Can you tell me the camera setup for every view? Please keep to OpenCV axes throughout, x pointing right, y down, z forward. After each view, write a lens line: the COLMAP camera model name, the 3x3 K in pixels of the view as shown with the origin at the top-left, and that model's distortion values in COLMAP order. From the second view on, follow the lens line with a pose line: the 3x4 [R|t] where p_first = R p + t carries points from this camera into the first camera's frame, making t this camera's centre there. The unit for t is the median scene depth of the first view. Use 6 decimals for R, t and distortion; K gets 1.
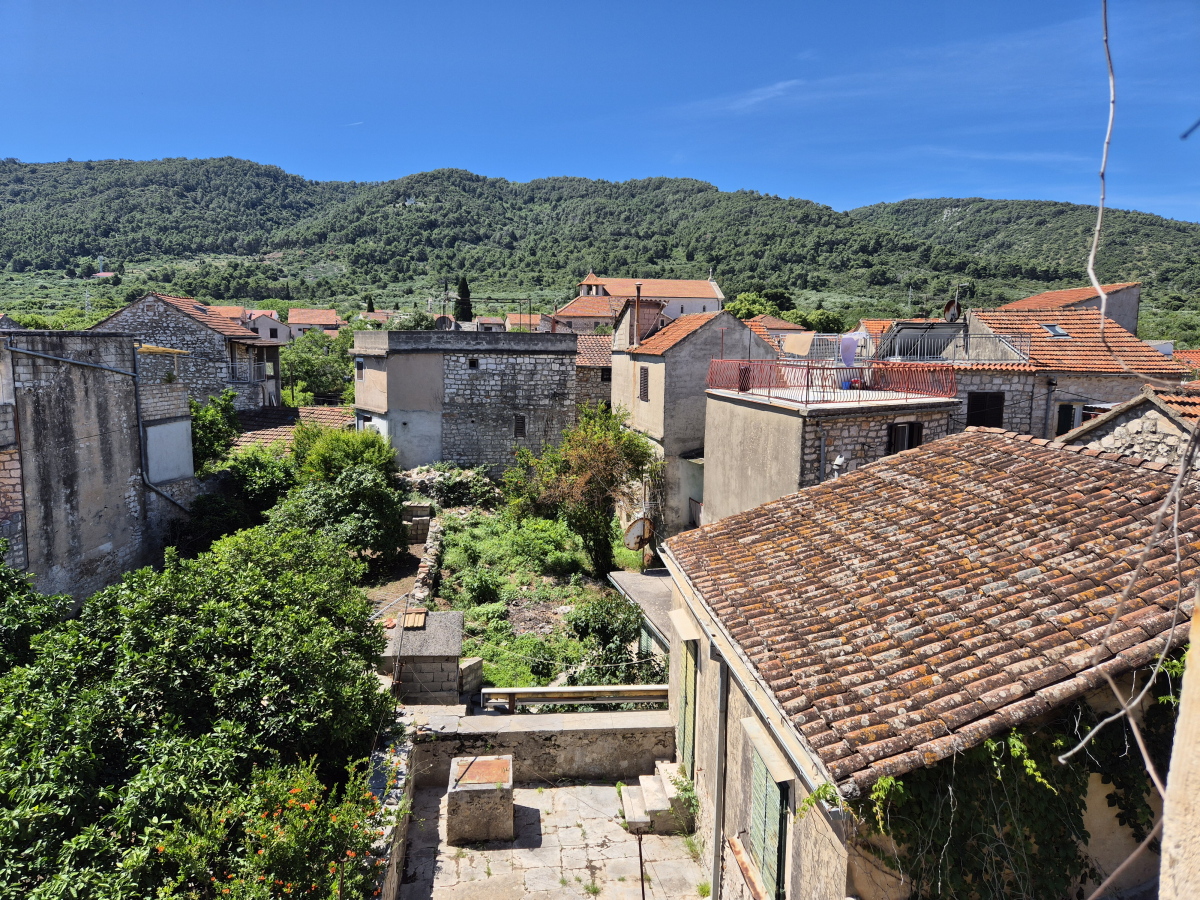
lens RADIAL K [[806.9, 0, 571.2], [0, 806.9, 450.9], [0, 0, 1]] dist [0.086010, -0.064608]
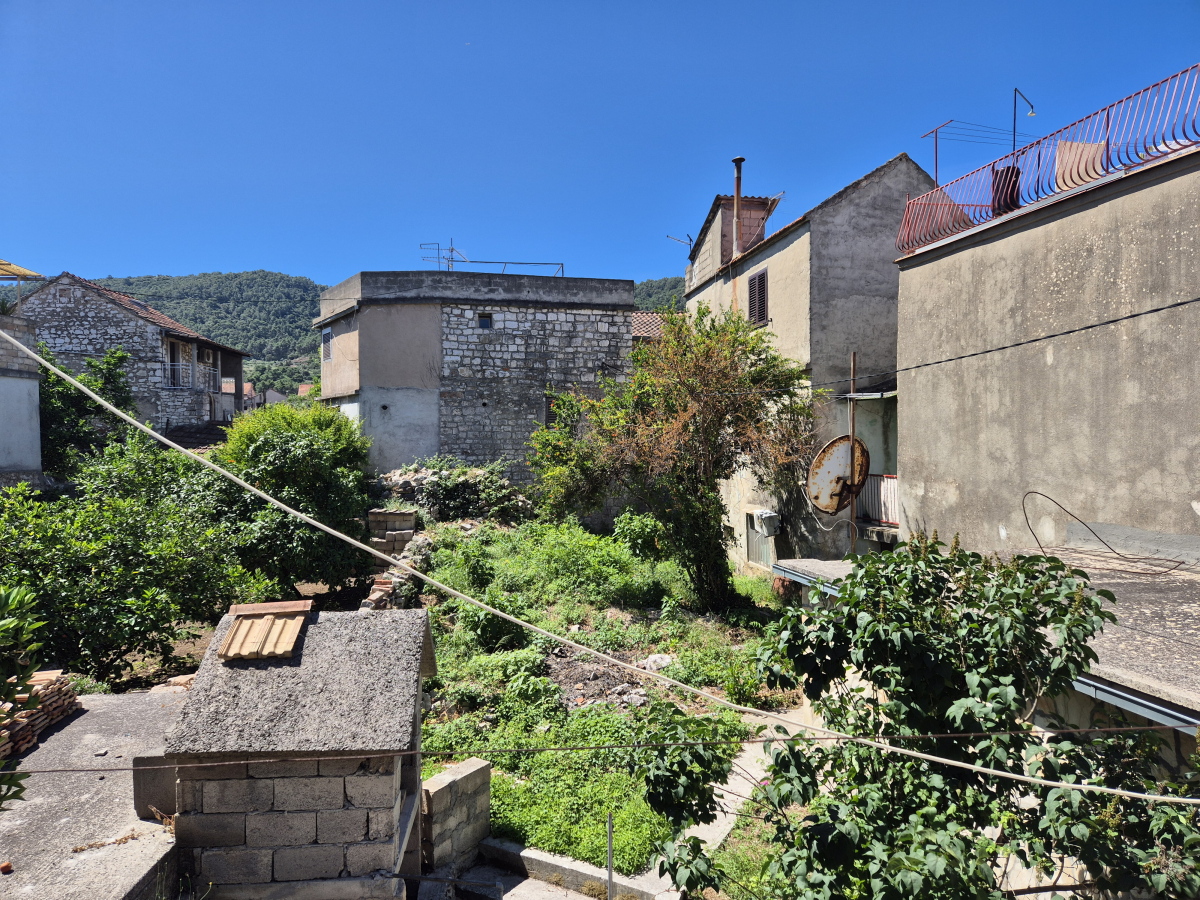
lens RADIAL K [[806.9, 0, 571.2], [0, 806.9, 450.9], [0, 0, 1]] dist [0.086010, -0.064608]
pose [[0.999499, -0.019142, -0.025192, -0.032518], [0.015989, 0.992655, -0.119917, 0.086581], [0.027303, 0.119455, 0.992464, 0.332452]]
